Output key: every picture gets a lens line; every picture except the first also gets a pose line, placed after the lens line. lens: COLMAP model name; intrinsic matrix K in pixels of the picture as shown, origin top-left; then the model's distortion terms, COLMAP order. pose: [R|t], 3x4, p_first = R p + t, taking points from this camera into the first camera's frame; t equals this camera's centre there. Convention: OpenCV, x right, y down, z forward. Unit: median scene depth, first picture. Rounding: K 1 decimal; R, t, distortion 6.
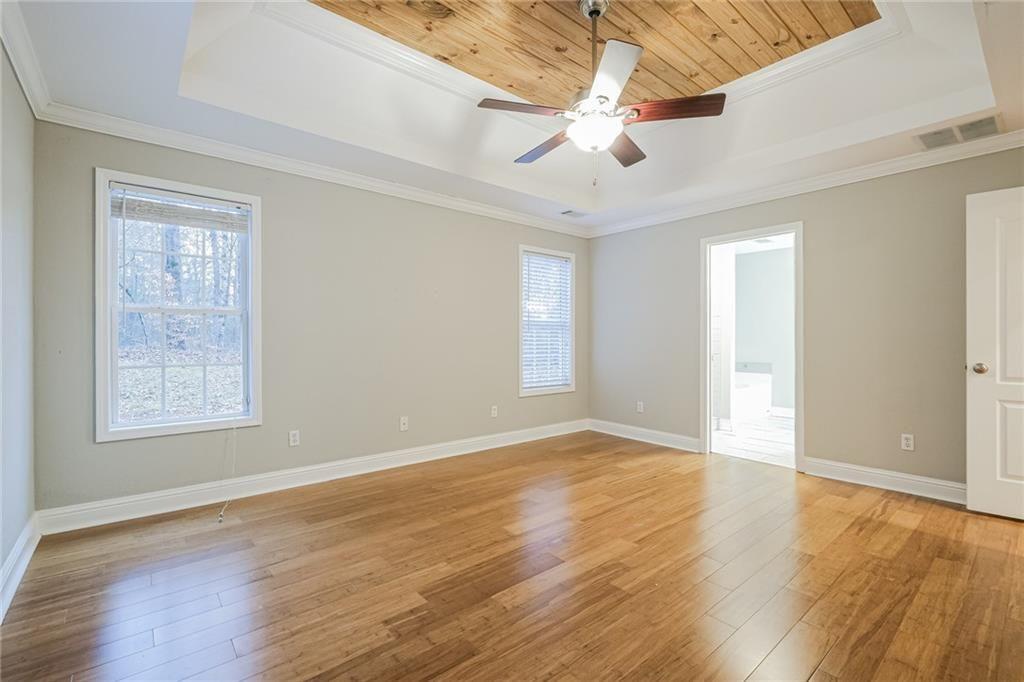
lens RADIAL K [[449.7, 0, 514.0], [0, 449.7, 339.3], [0, 0, 1]] dist [0.002901, 0.000245]
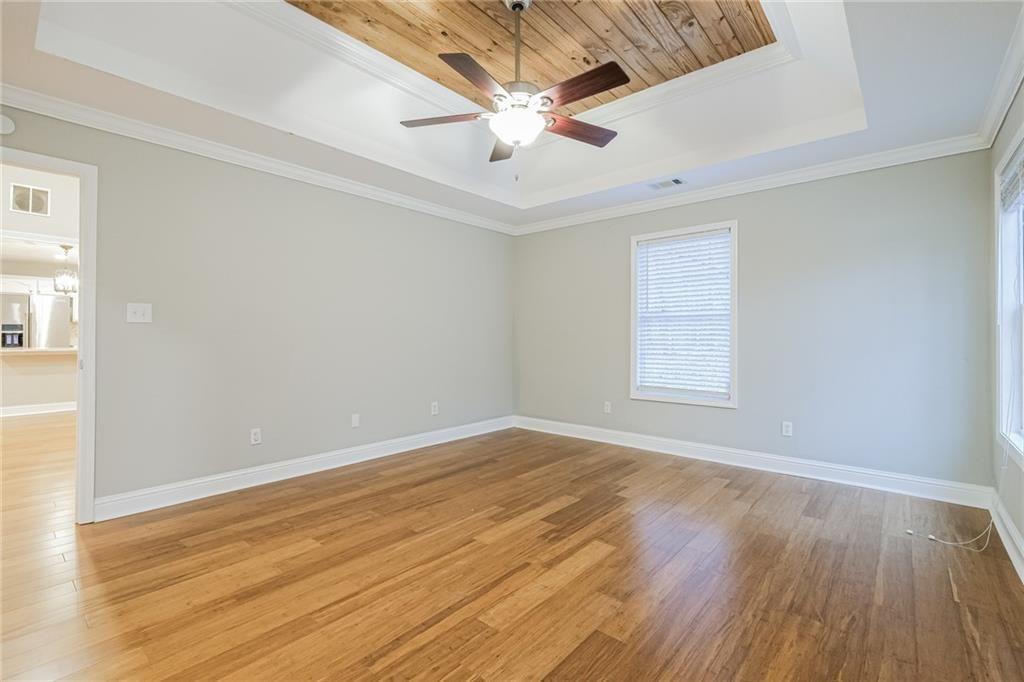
lens RADIAL K [[449.7, 0, 512.0], [0, 449.7, 338.3], [0, 0, 1]] dist [0.002901, 0.000245]
pose [[-0.988300, -0.004429, -0.152457, 0.346095], [-0.005054, 0.999980, 0.003712, -0.000383], [0.152438, 0.004439, -0.988303, 2.020465]]
